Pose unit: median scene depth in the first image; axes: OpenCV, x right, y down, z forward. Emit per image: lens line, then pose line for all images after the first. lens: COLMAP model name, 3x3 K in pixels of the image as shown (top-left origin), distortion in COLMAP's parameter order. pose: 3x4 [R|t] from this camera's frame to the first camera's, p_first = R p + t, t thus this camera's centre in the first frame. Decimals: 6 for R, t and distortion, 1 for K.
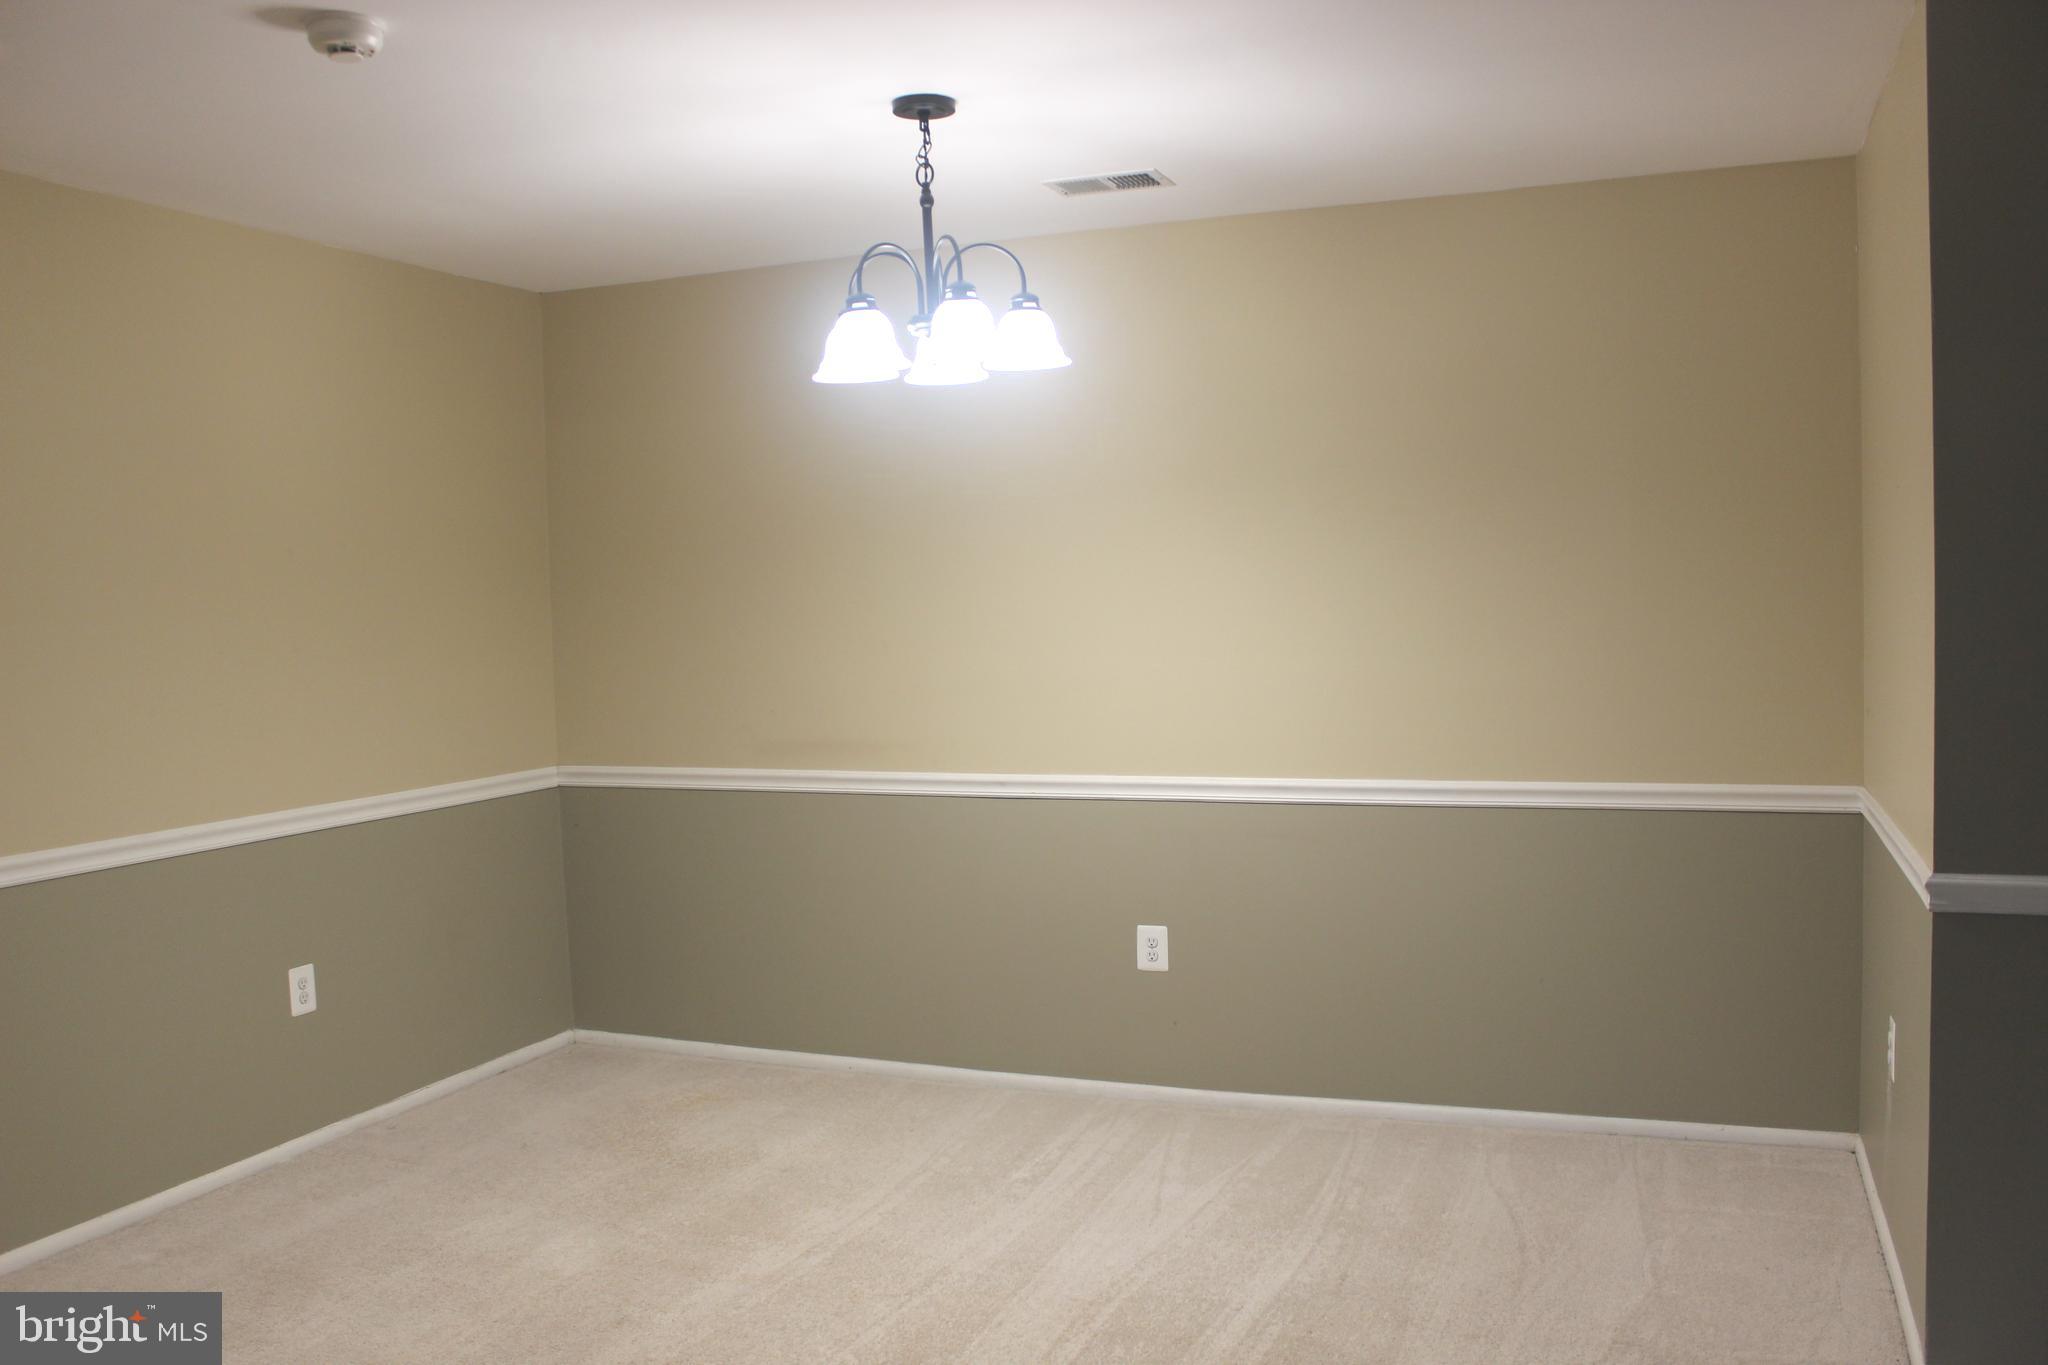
lens RADIAL K [[1701.5, 0, 1014.1], [0, 1701.5, 691.0], [0, 0, 1]] dist [-0.137337, 0.094382]
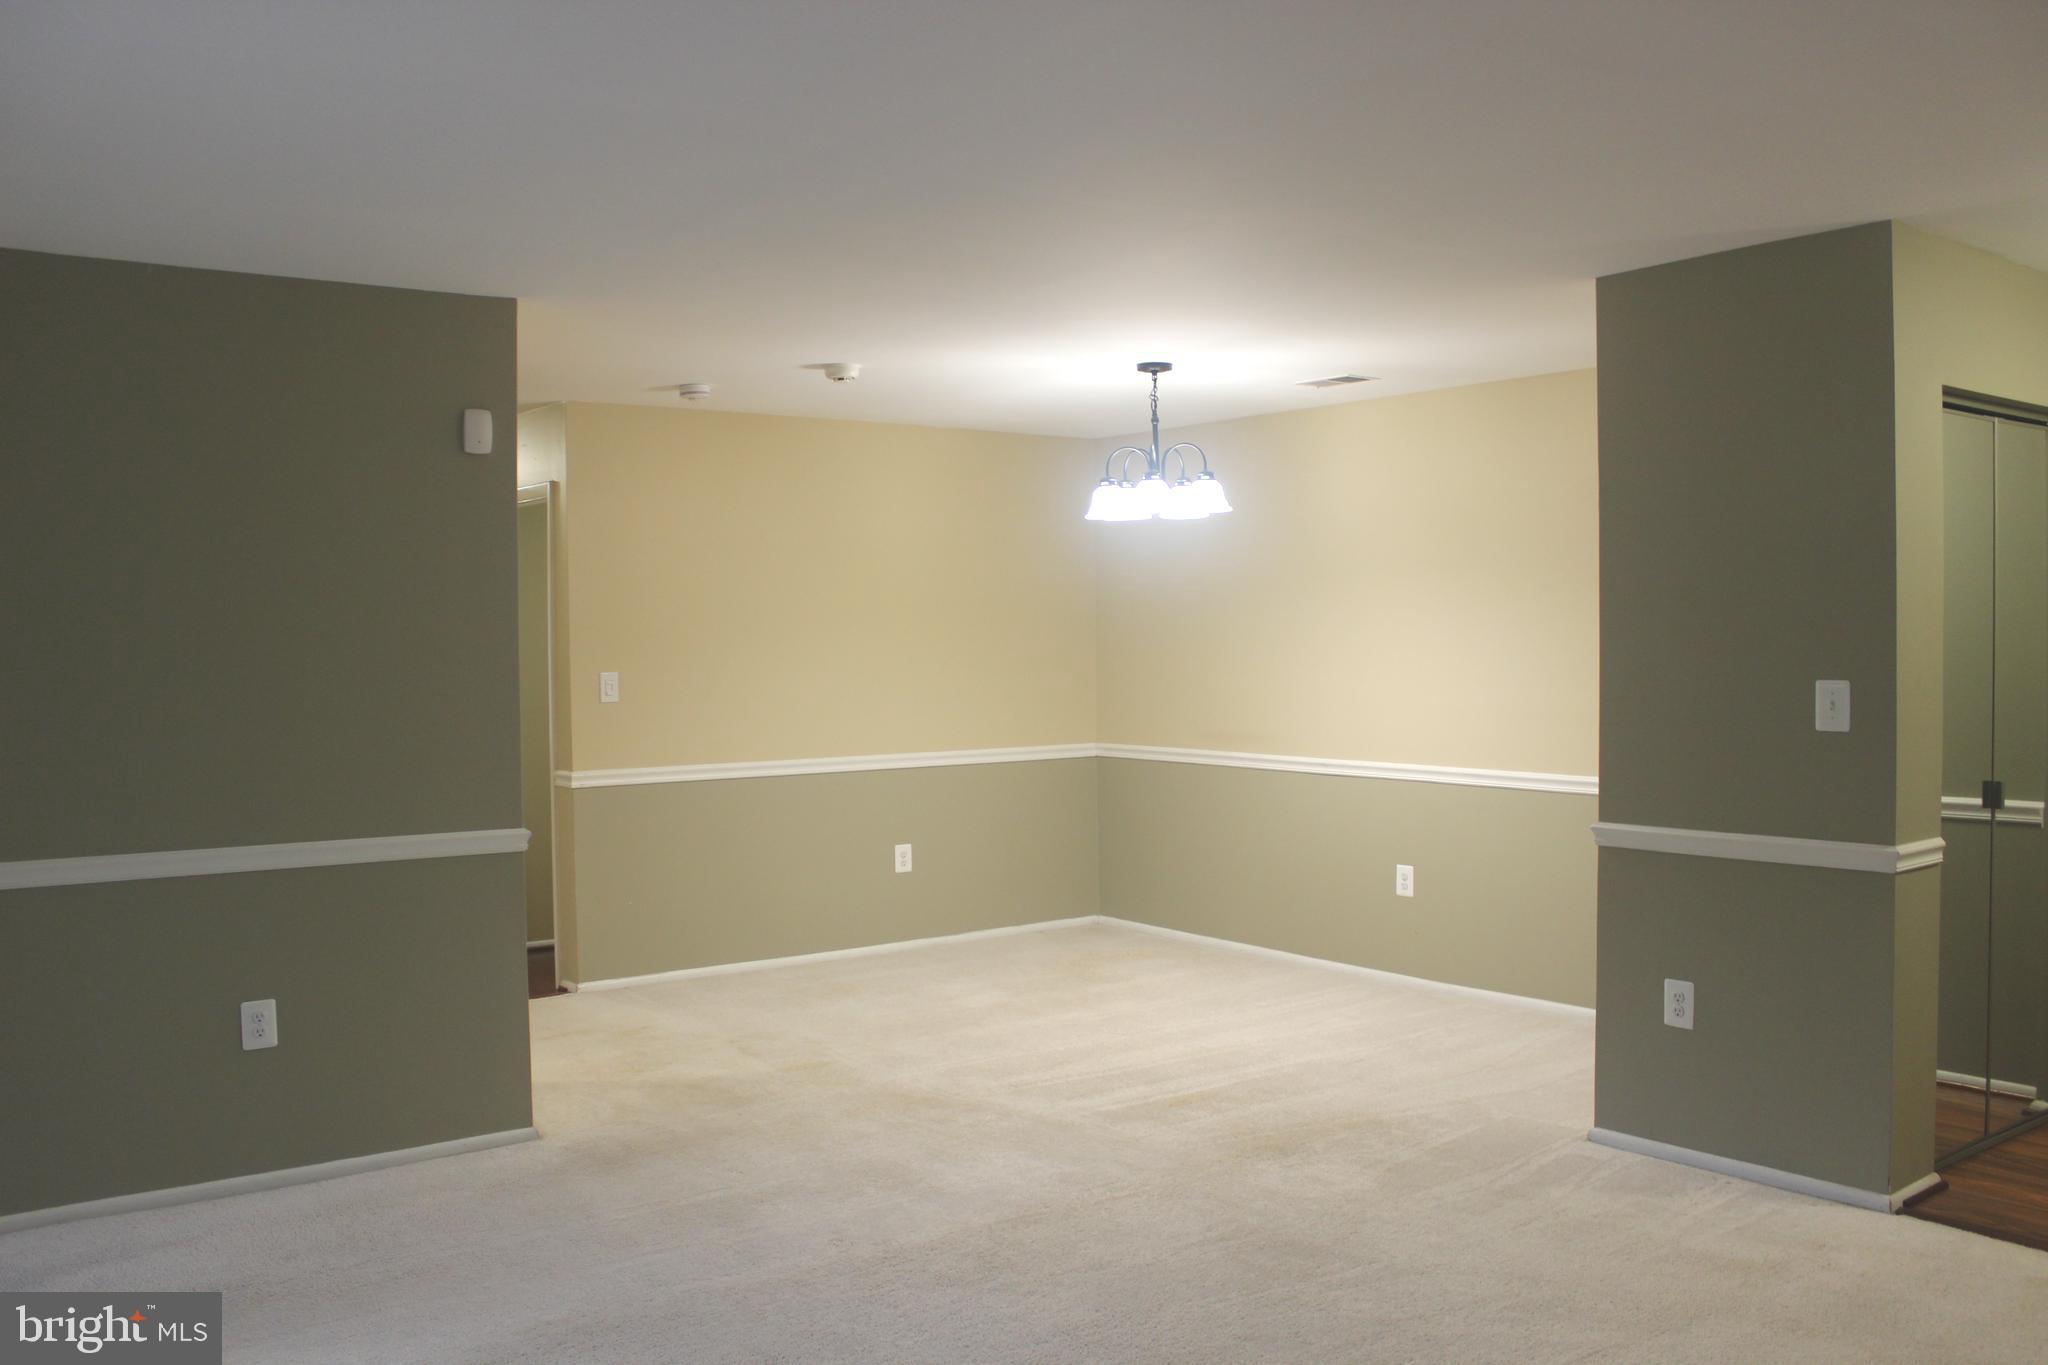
lens RADIAL K [[1701.5, 0, 1031.1], [0, 1701.5, 678.8], [0, 0, 1]] dist [-0.137337, 0.094382]
pose [[0.861137, 0.031777, -0.507379, 0.576193], [-0.042860, 0.999029, -0.010174, 0.005342], [0.506563, 0.030508, 0.861663, -0.463560]]
